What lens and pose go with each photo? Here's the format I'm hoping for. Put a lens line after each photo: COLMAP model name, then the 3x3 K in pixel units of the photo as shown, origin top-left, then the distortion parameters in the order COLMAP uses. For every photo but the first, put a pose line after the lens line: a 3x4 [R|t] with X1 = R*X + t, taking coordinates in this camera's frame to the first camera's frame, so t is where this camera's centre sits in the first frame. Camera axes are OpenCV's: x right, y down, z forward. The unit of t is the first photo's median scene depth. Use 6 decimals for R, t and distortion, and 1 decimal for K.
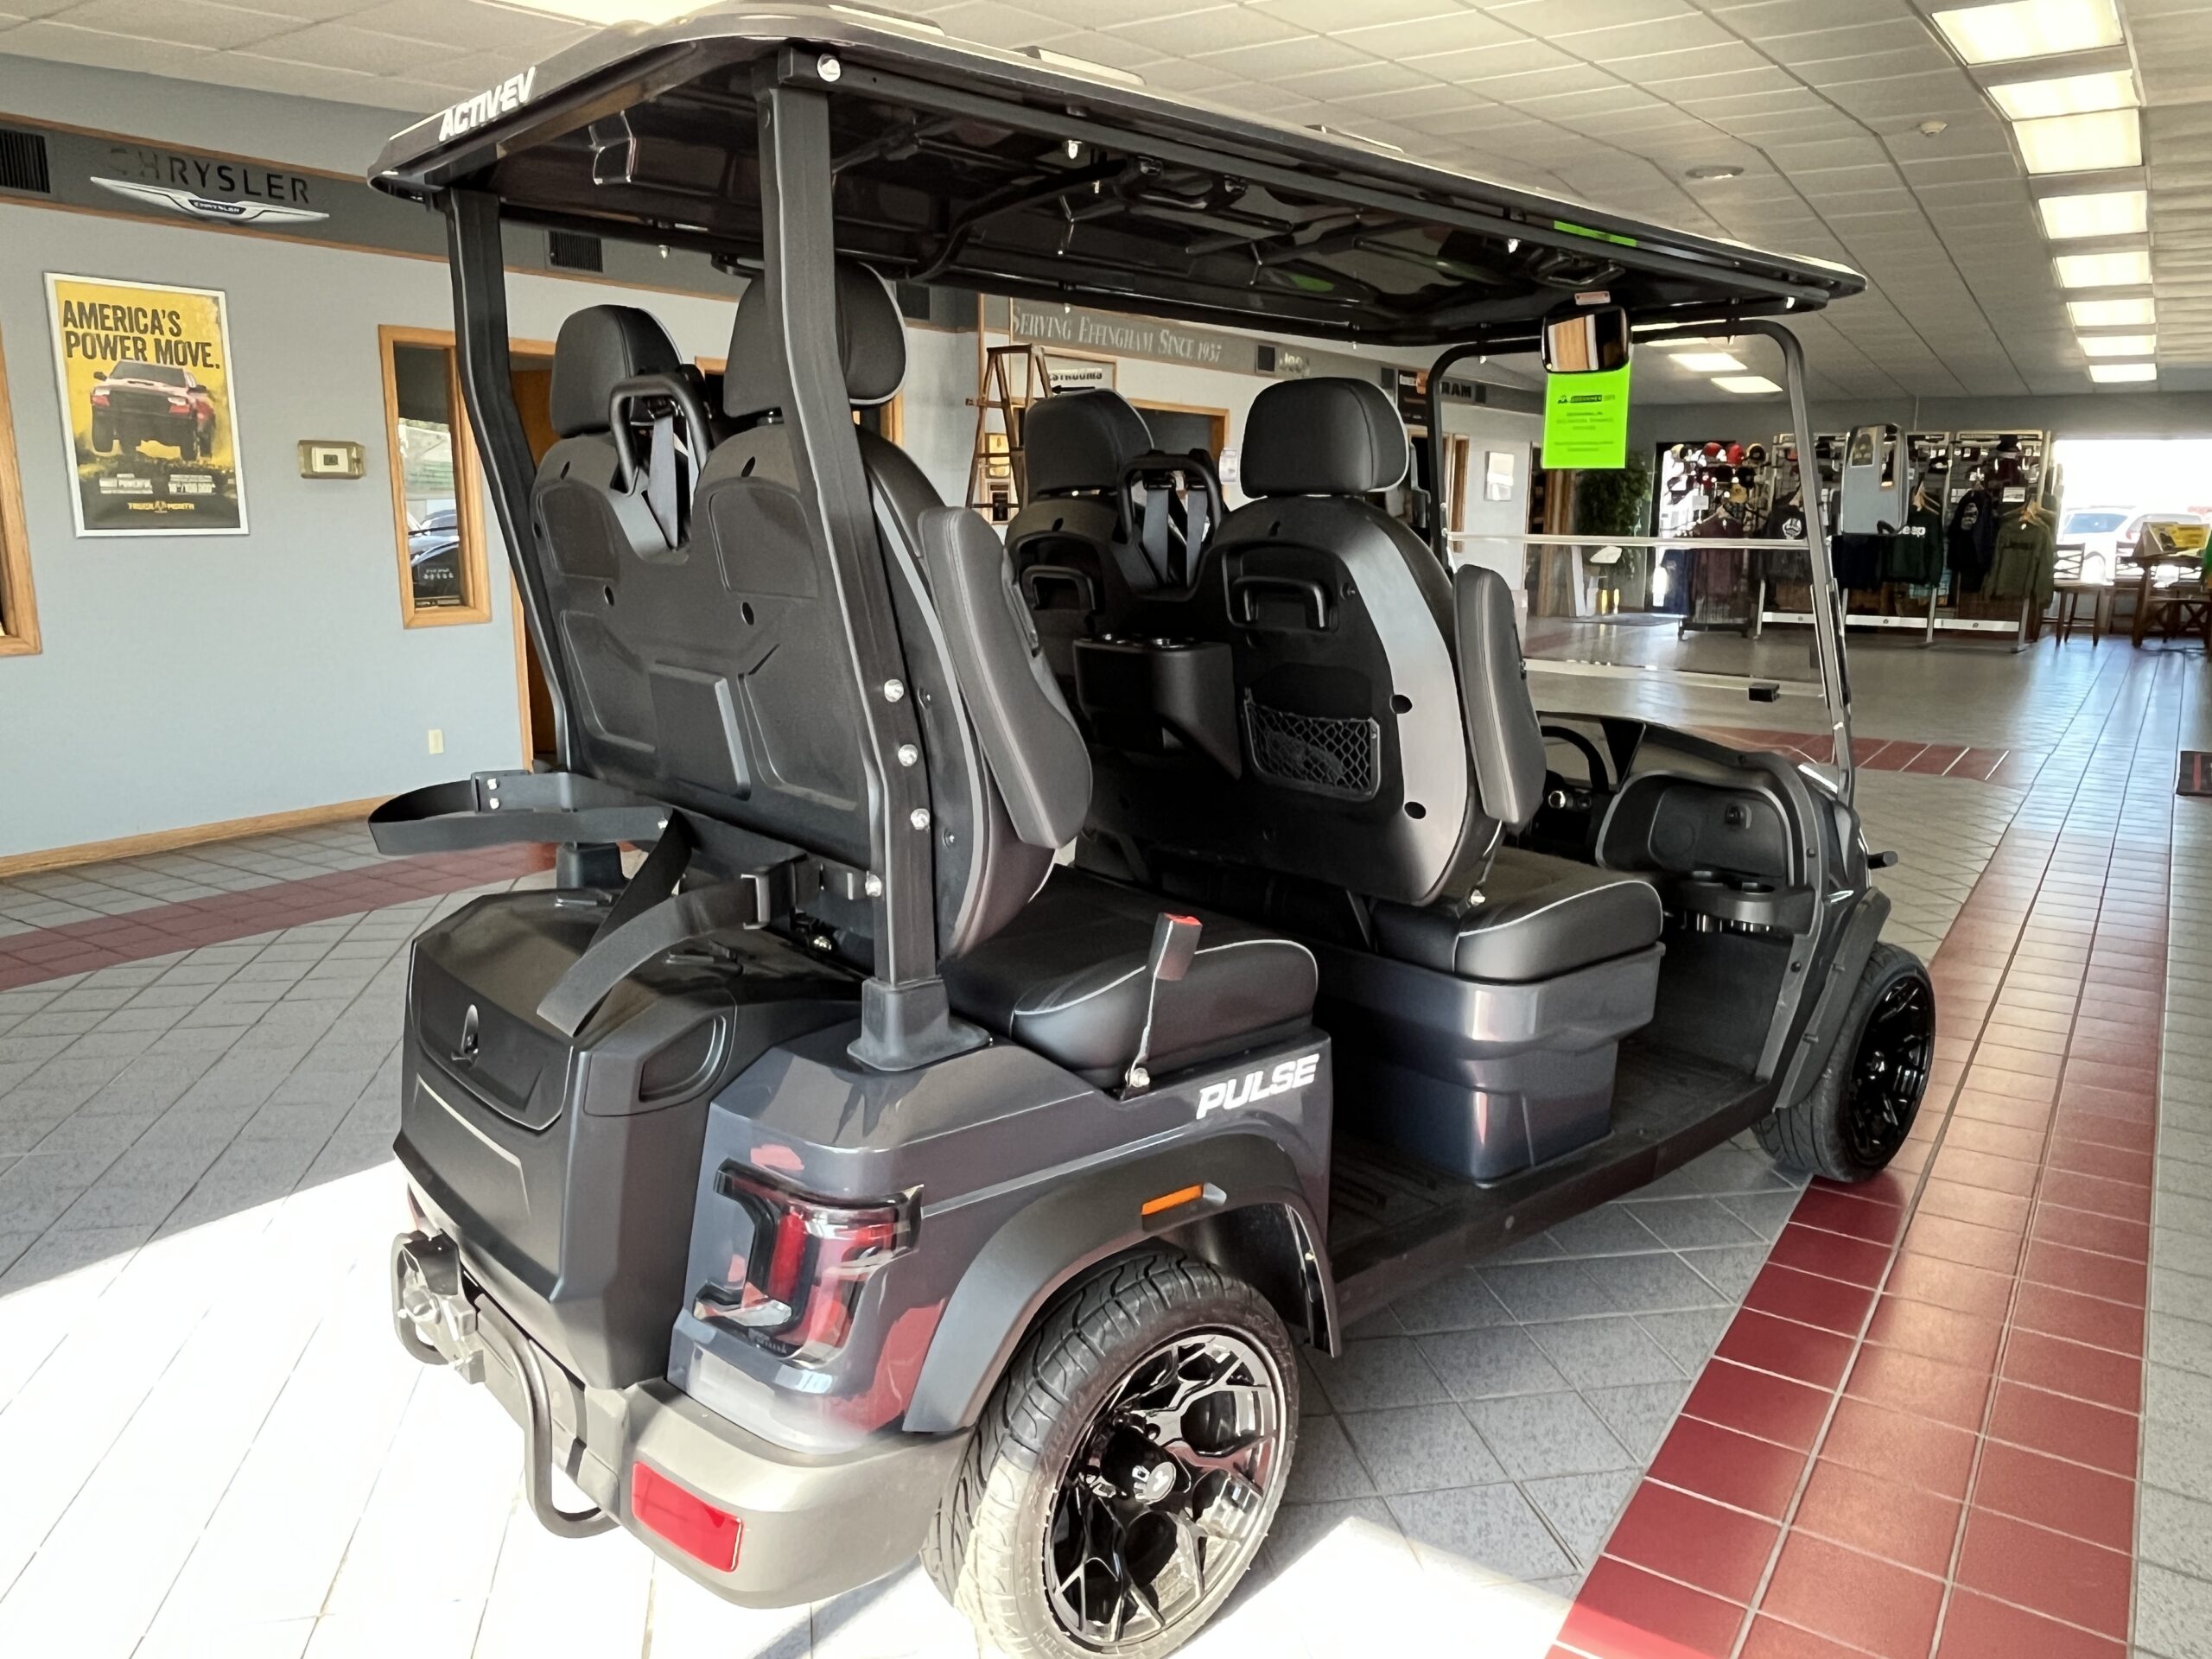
lens RADIAL K [[1561.9, 0, 1108.4], [0, 1561.9, 822.1], [0, 0, 1]] dist [-0.001755, -0.004776]
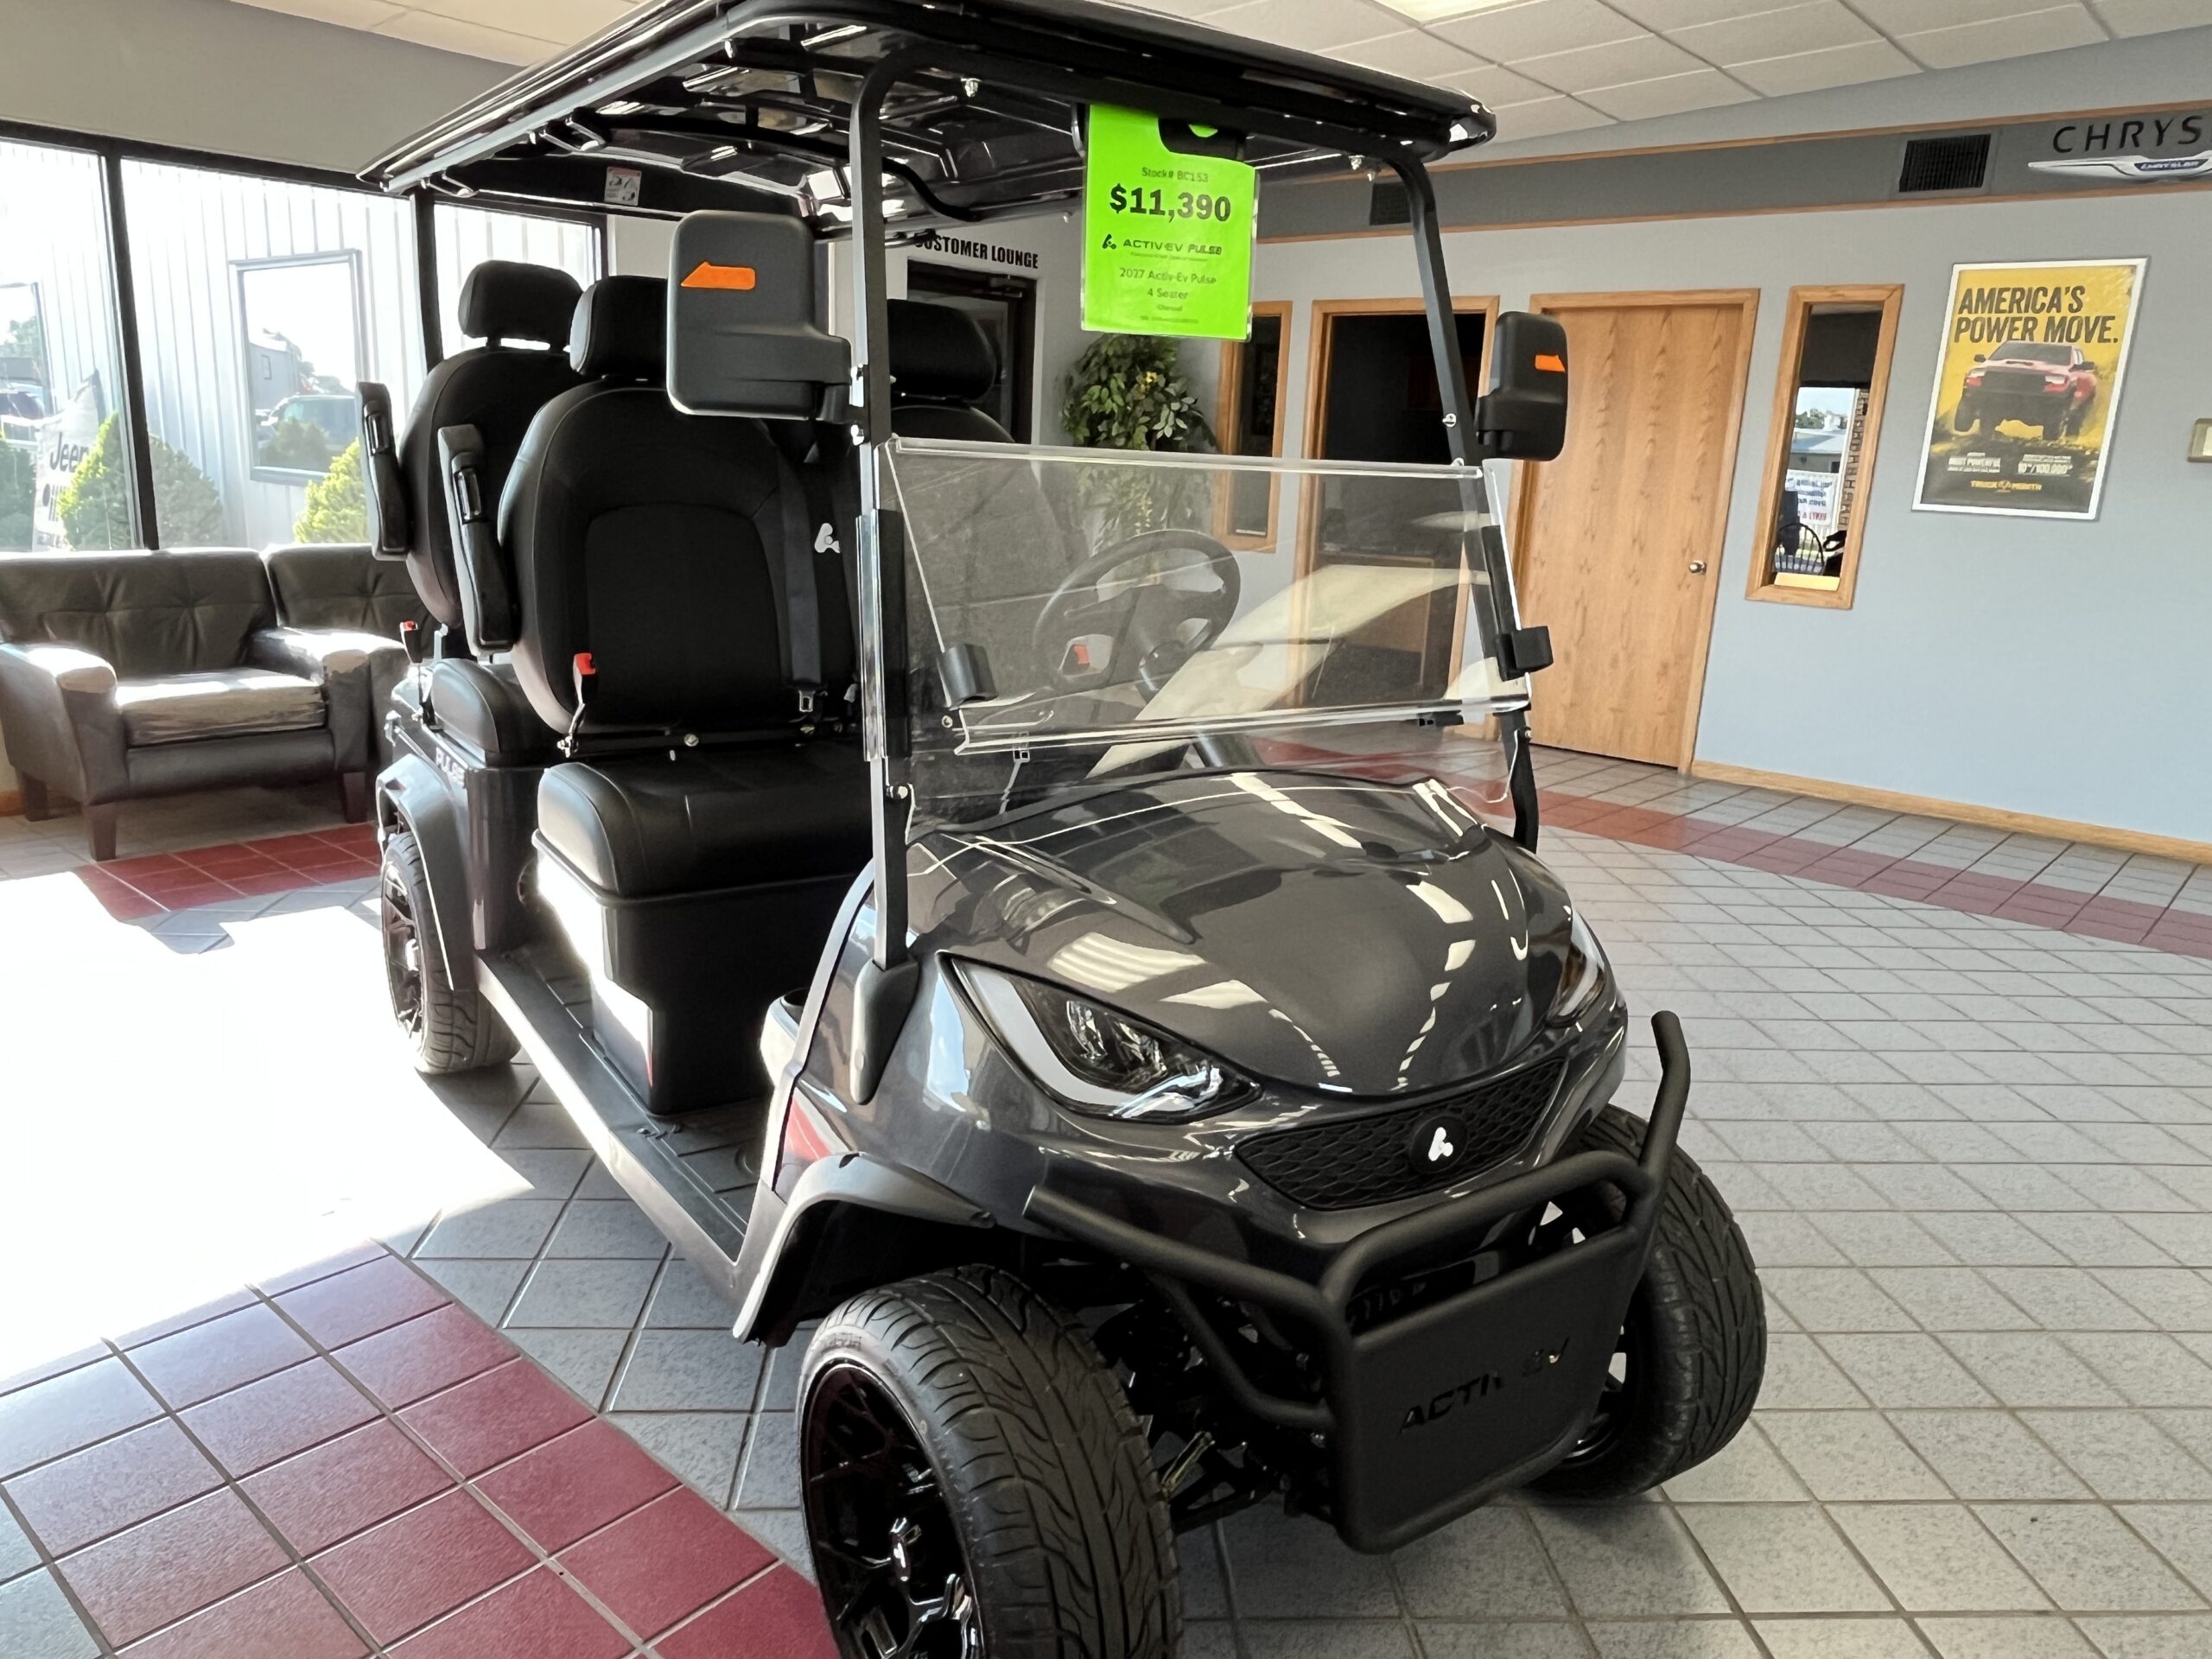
lens RADIAL K [[1523.6, 0, 1106.0], [0, 1523.6, 829.5], [0, 0, 1]] dist [0.001692, -0.003233]
pose [[-0.121492, 0.233423, -0.964756, 0.502590], [-0.245991, 0.934554, 0.257093, -0.112294], [0.961628, 0.268556, -0.056121, 0.595093]]
